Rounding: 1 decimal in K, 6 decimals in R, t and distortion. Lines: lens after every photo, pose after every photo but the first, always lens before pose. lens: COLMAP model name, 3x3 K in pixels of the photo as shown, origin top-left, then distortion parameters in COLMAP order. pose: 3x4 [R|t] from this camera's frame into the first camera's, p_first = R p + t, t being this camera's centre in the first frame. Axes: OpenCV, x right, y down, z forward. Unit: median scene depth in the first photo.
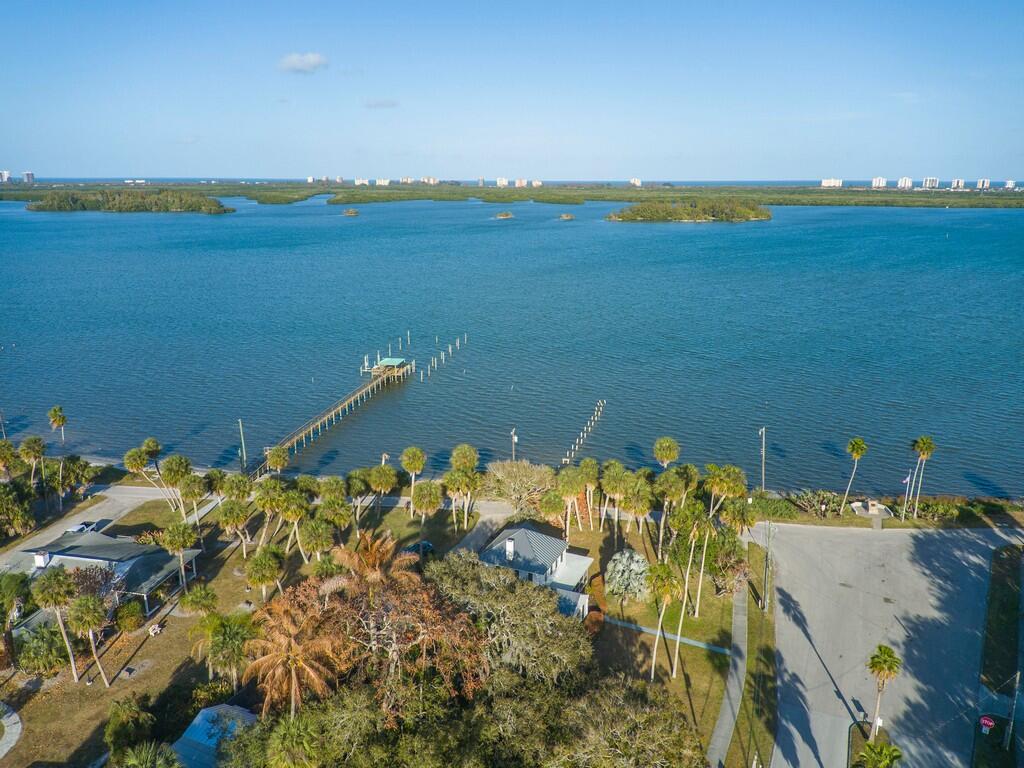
lens RADIAL K [[765.3, 0, 514.6], [0, 765.3, 407.6], [0, 0, 1]] dist [0.095066, -0.156652]
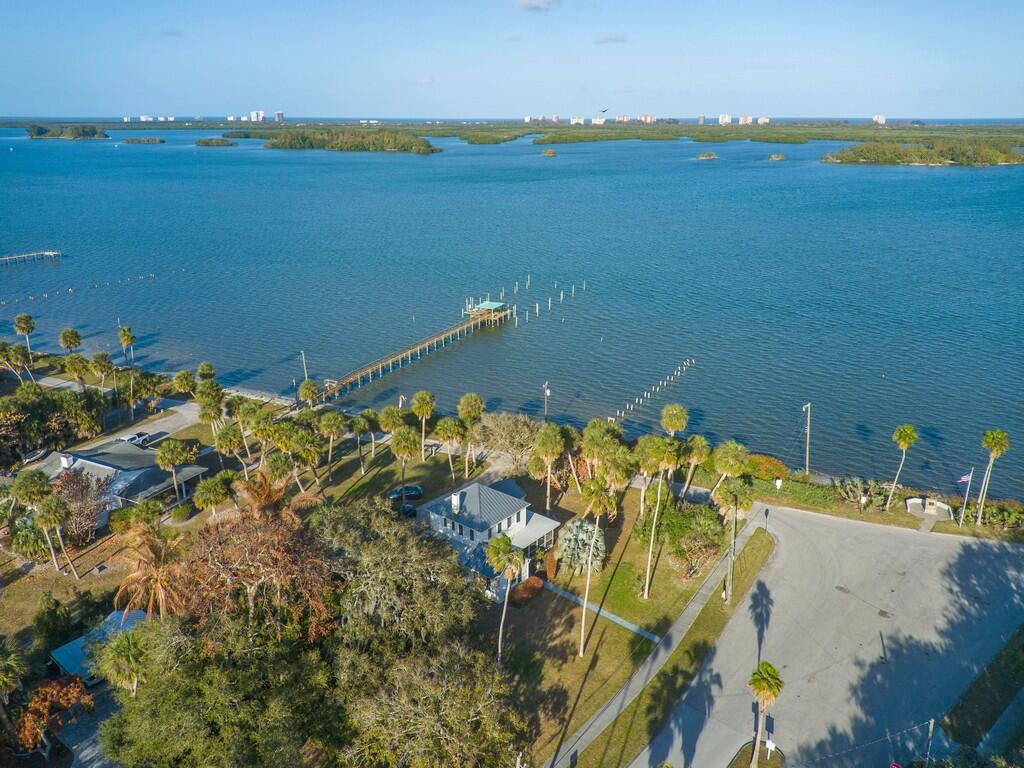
lens RADIAL K [[765.3, 0, 514.6], [0, 765.3, 407.6], [0, 0, 1]] dist [0.095066, -0.156652]
pose [[0.963714, 0.091061, -0.250924, 0.133828], [-0.073086, 0.994107, 0.080066, -0.009355], [0.256736, -0.058822, 0.964690, 0.034790]]
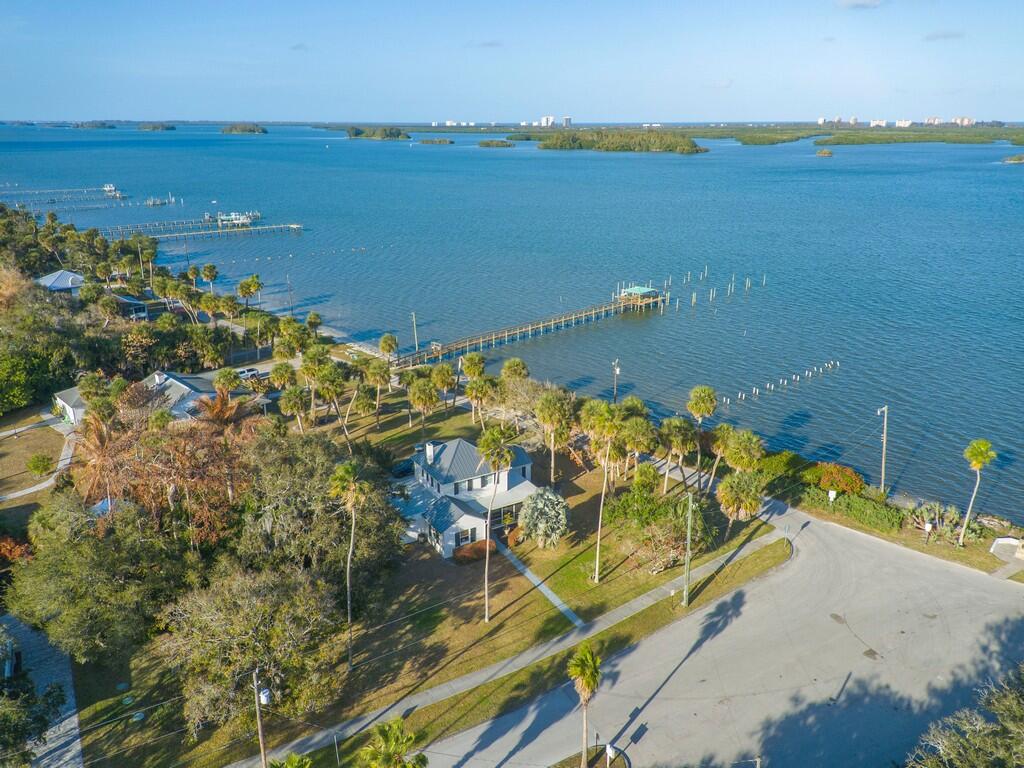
lens RADIAL K [[763.7, 0, 514.7], [0, 763.7, 408.8], [0, 0, 1]] dist [0.071310, -0.096666]
pose [[0.815866, 0.197572, -0.543441, 0.264436], [-0.160333, 0.980262, 0.115675, -0.000053], [0.555569, -0.007244, 0.831439, 0.113213]]
